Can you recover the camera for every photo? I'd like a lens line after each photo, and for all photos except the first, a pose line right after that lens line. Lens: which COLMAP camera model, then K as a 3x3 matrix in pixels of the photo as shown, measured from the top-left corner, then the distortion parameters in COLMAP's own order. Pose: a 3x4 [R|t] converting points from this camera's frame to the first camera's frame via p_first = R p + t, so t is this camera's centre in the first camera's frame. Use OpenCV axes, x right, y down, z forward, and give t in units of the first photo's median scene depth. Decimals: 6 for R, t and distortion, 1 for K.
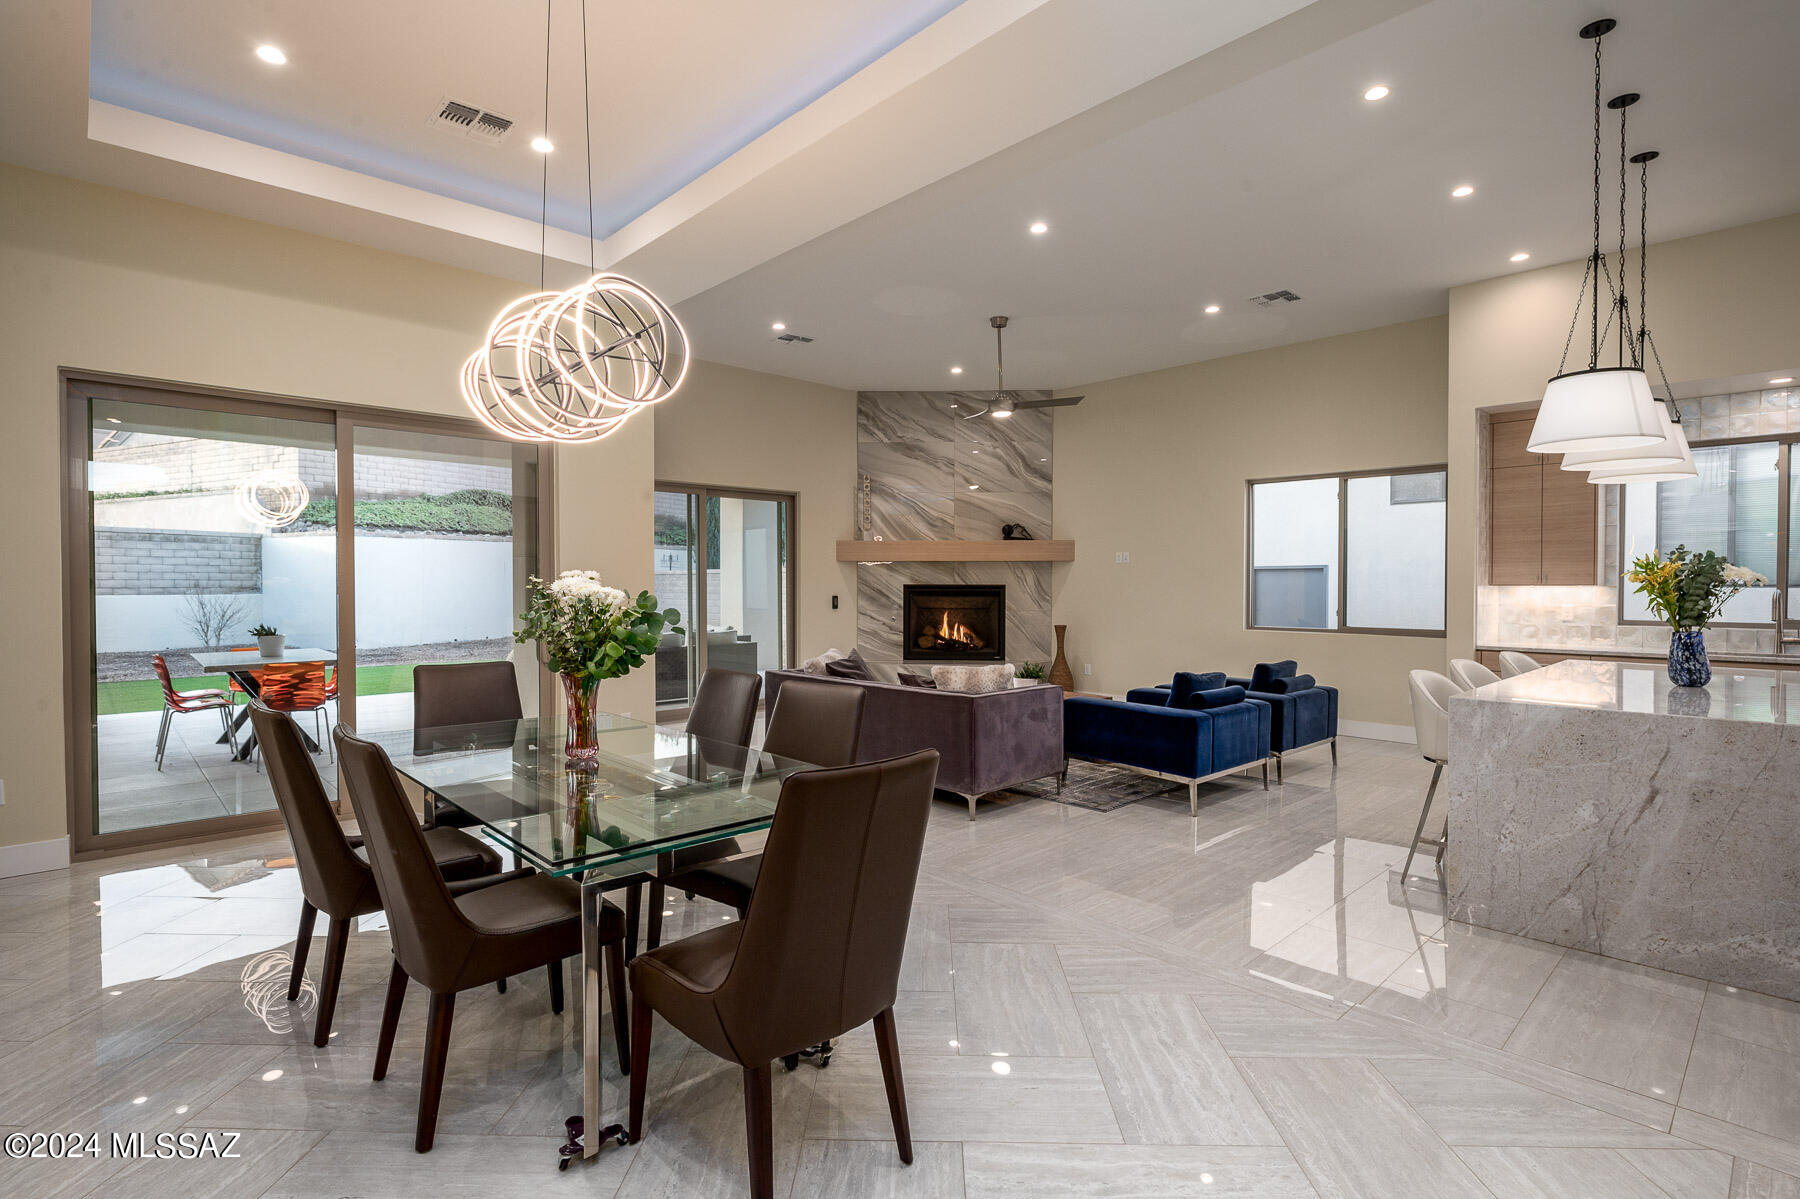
lens RADIAL K [[871.3, 0, 896.2], [0, 871.3, 600.5], [0, 0, 1]] dist [-0.000724, -0.000280]
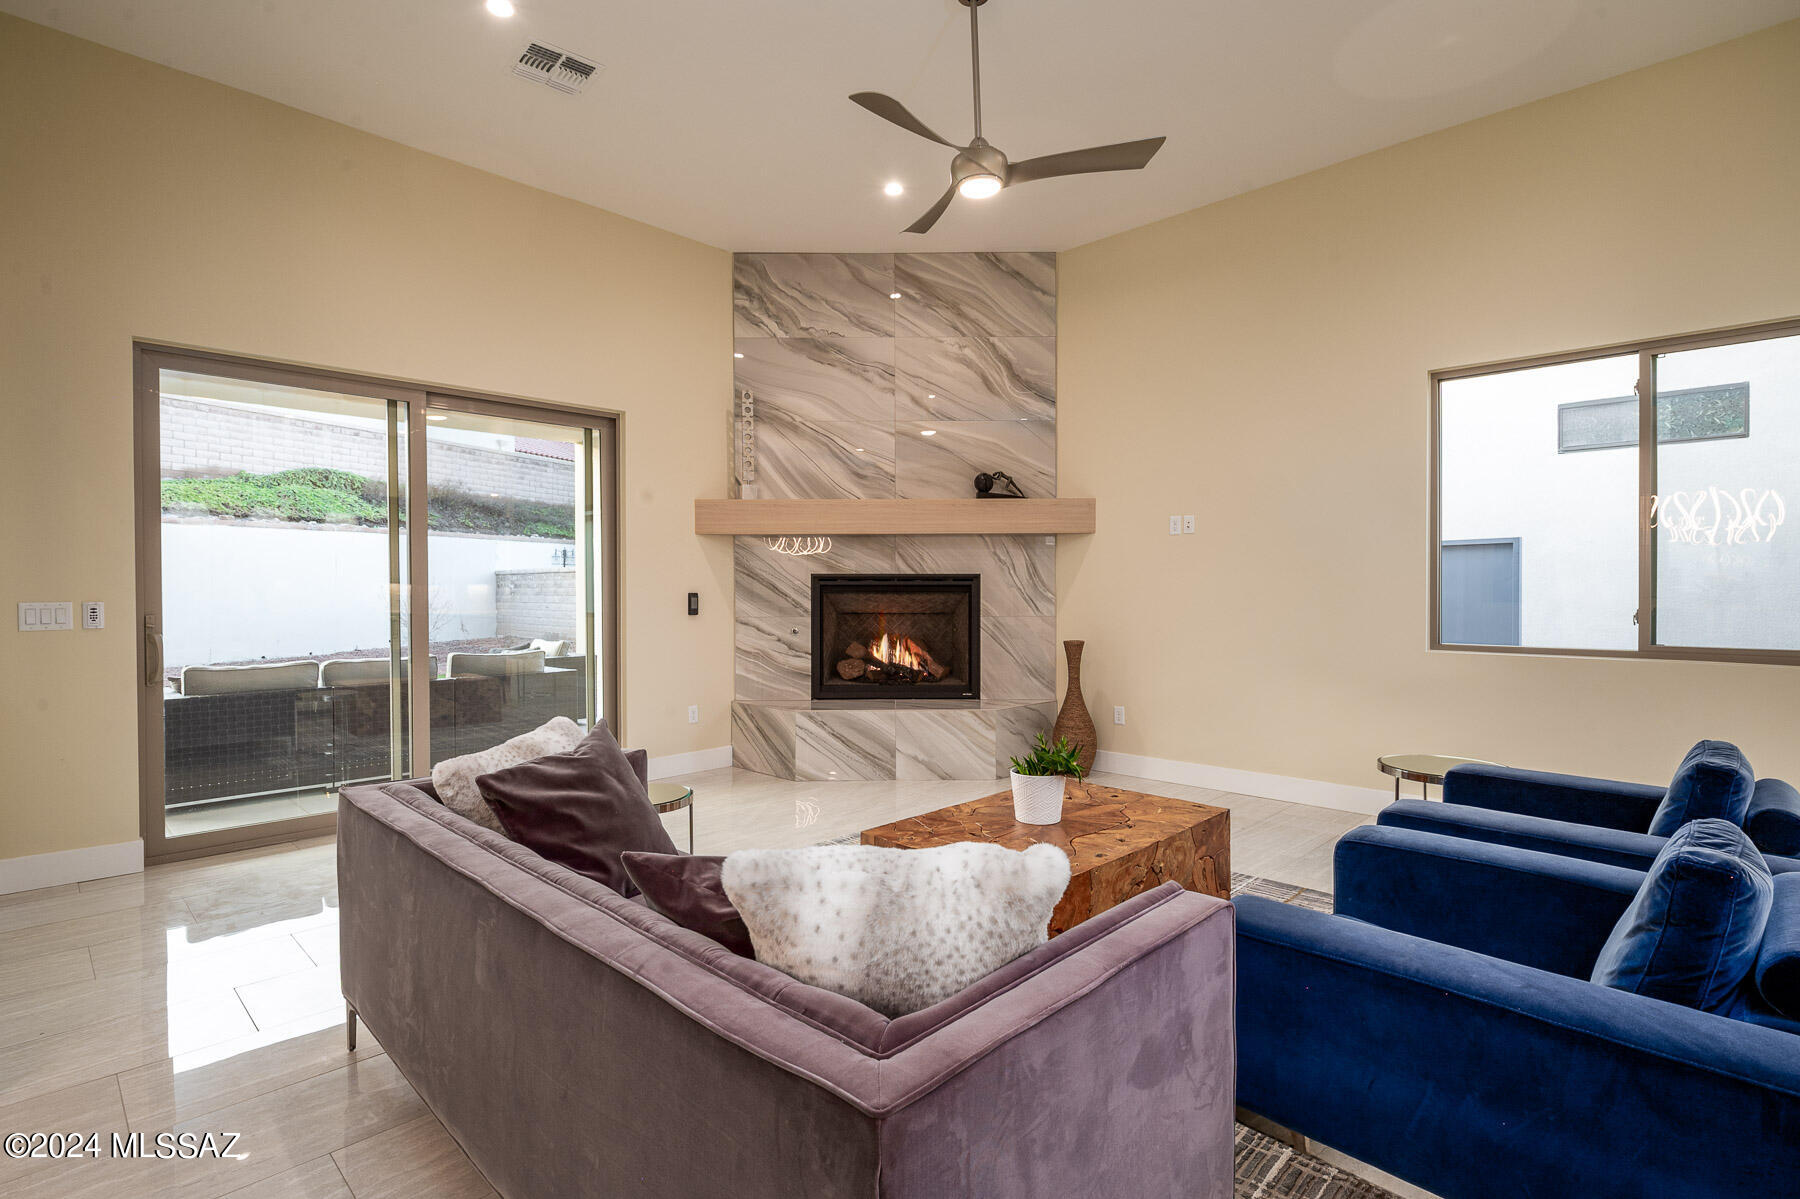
lens RADIAL K [[871.3, 0, 898.6], [0, 871.3, 590.2], [0, 0, 1]] dist [-0.000724, -0.000280]
pose [[0.998982, -0.003471, 0.044971, 0.041730], [0.004263, 0.999837, -0.017525, 0.003719], [-0.044903, 0.017699, 0.998835, 0.400232]]
